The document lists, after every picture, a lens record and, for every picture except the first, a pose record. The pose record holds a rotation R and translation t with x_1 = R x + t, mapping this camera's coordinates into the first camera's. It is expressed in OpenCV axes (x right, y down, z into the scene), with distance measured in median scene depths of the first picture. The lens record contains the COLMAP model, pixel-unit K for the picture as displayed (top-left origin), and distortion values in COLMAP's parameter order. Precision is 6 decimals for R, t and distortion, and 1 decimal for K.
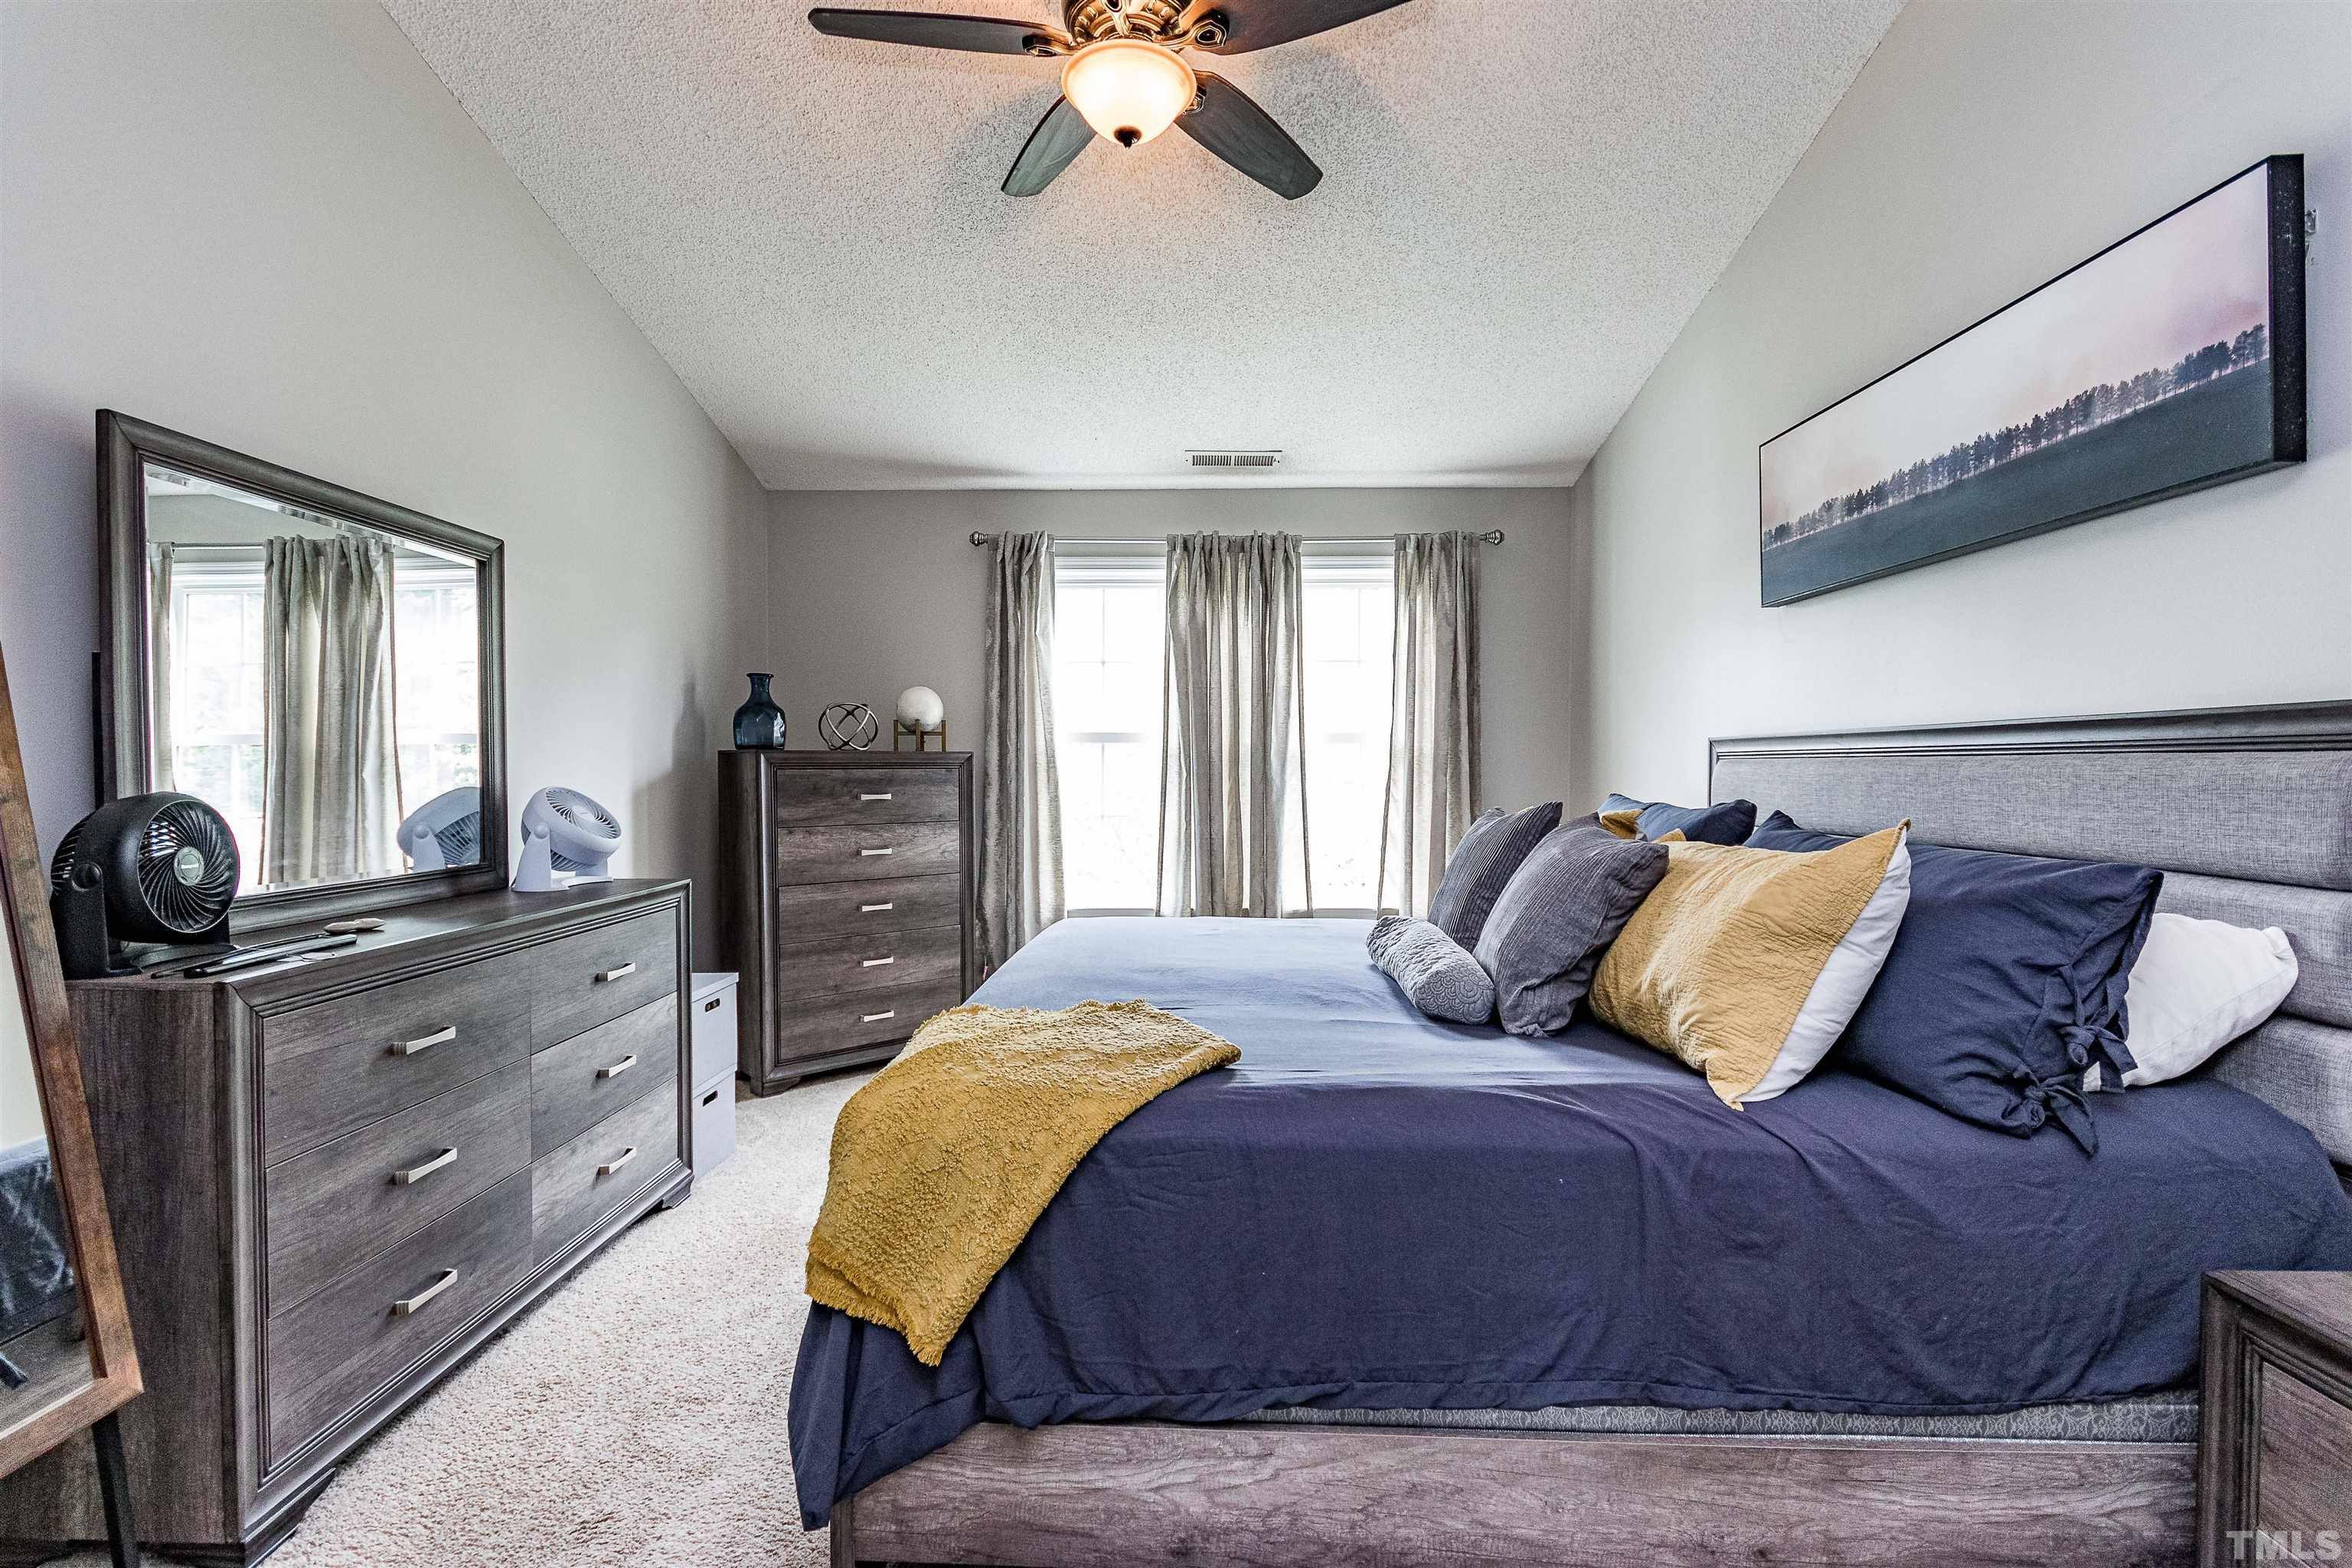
lens RADIAL K [[1088.1, 0, 1172.8], [0, 1088.1, 788.7], [0, 0, 1]] dist [0.004745, 0.000643]
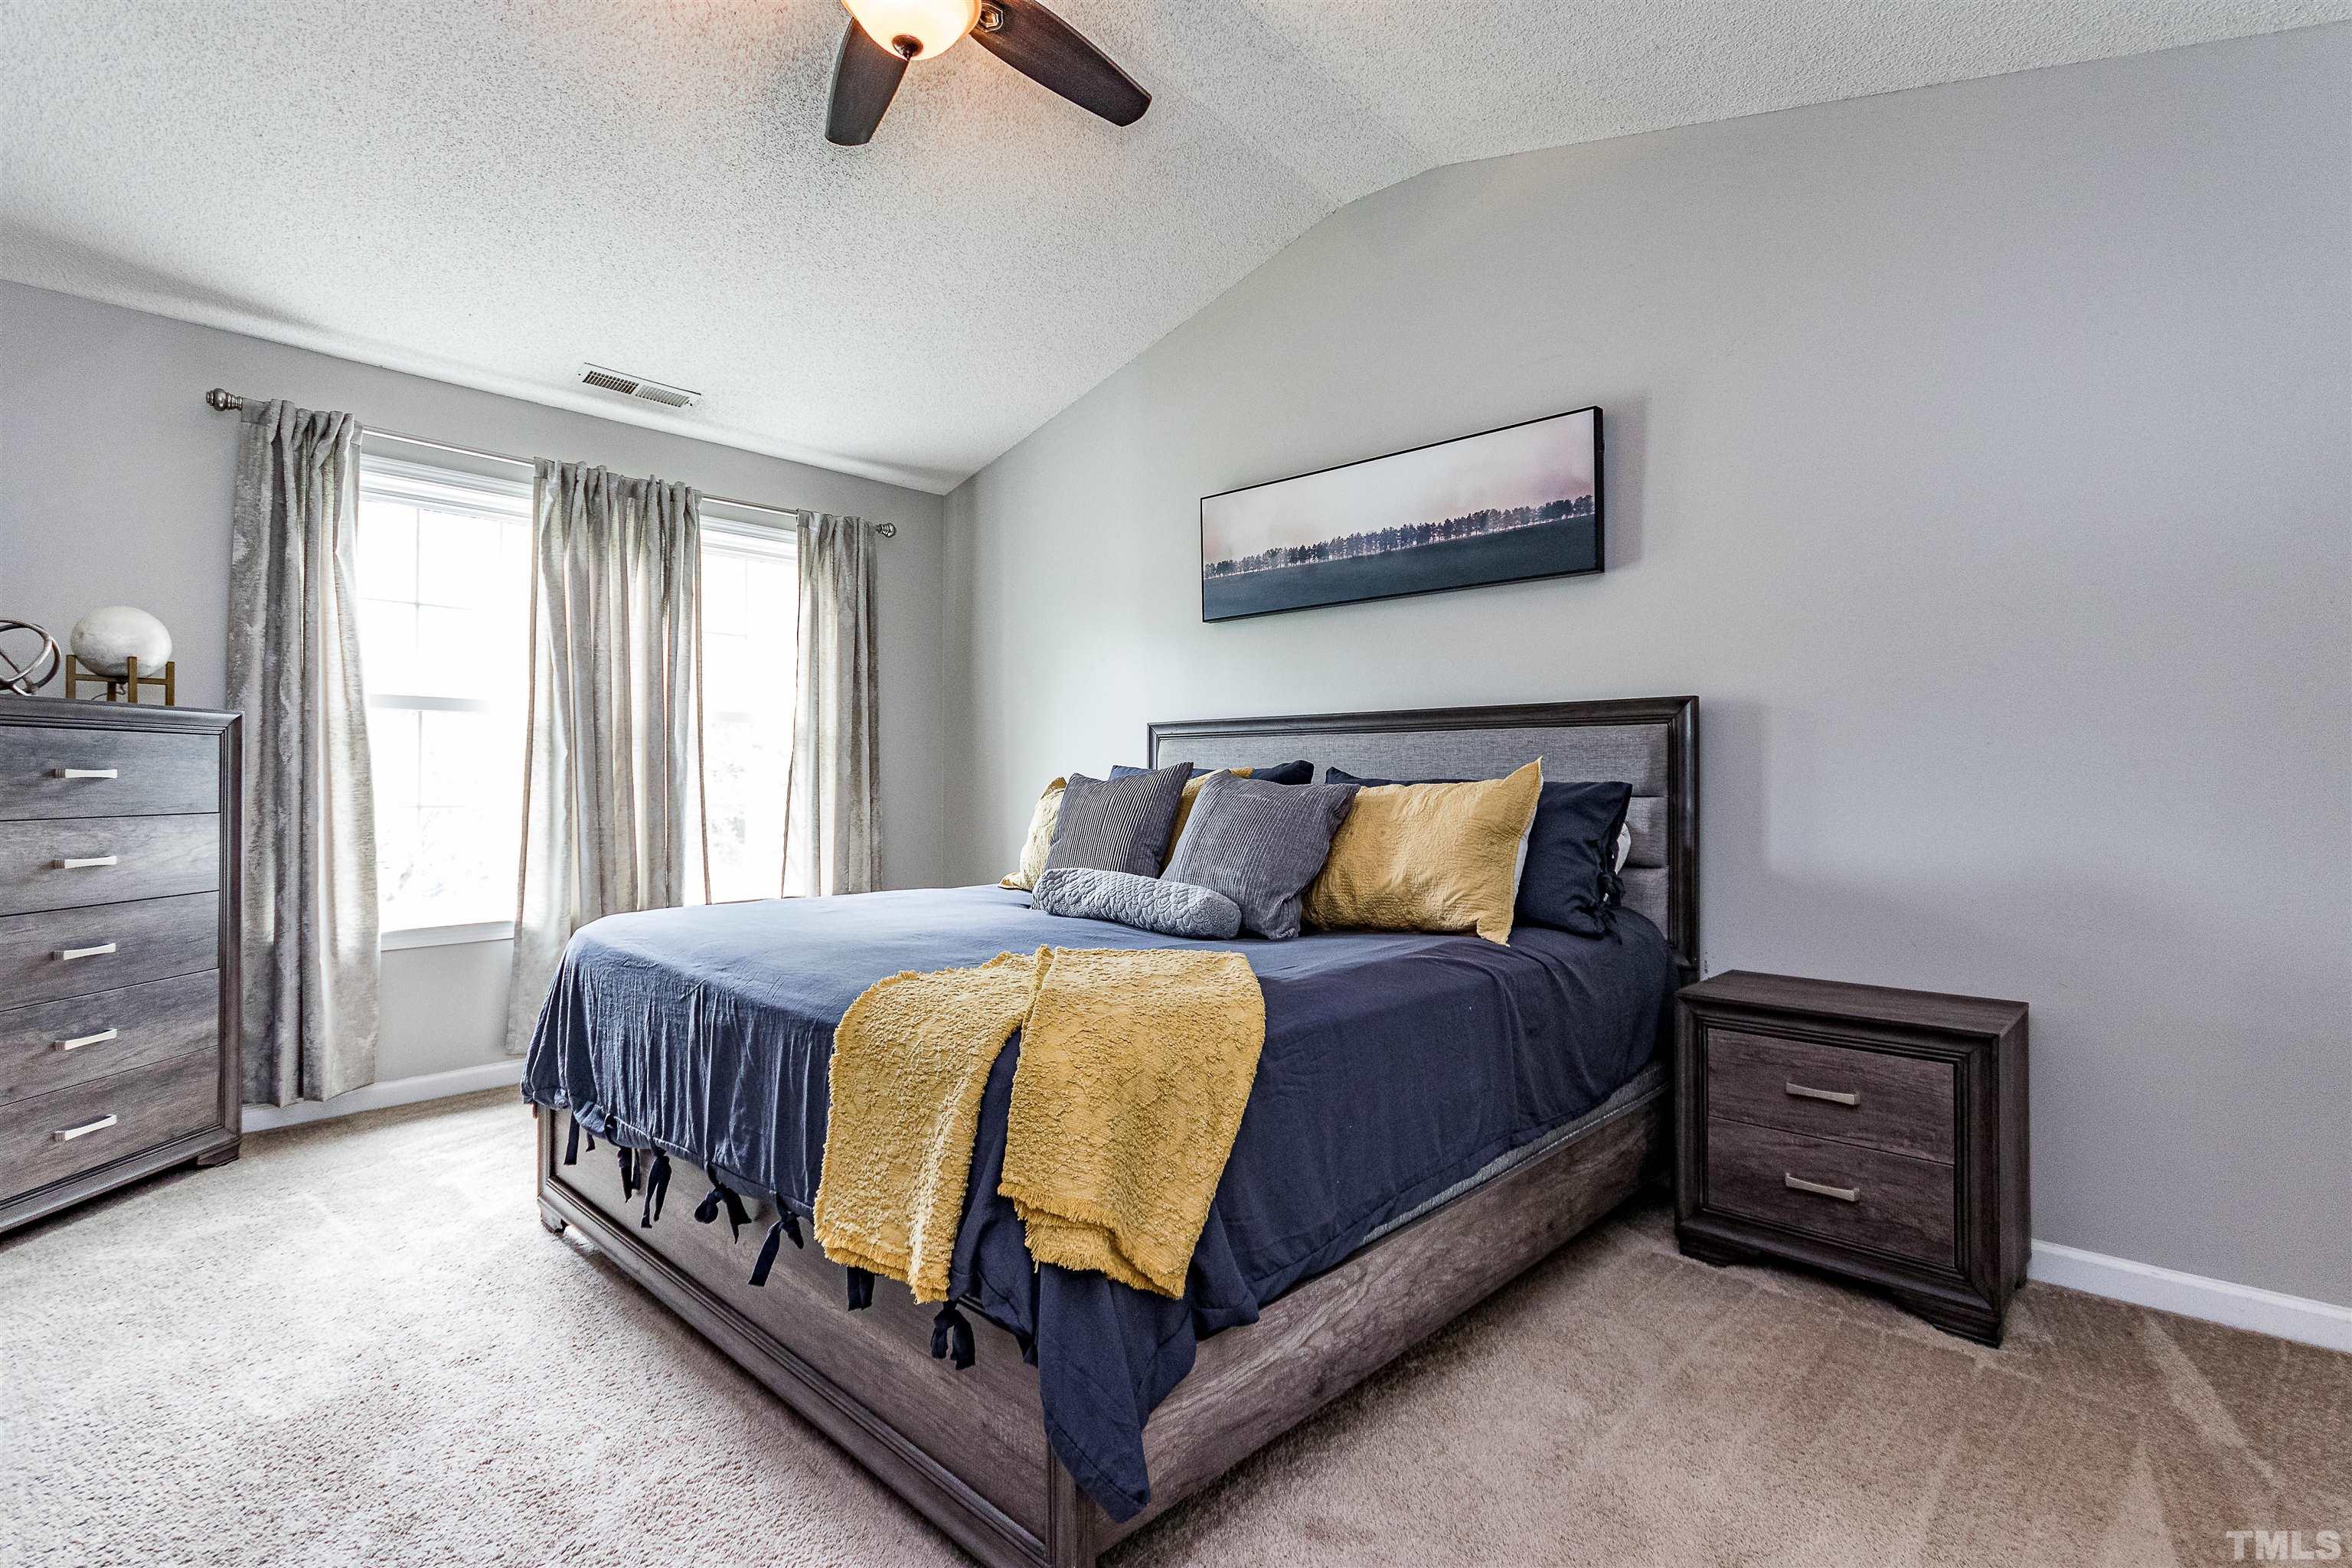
lens RADIAL K [[1088.1, 0, 1174.4], [0, 1088.1, 774.3], [0, 0, 1]] dist [0.004745, 0.000643]
pose [[0.667918, 0.004973, 0.744219, -0.428209], [0.013295, 0.999738, -0.018613, 0.036550], [-0.744116, 0.022327, 0.667677, 0.155975]]
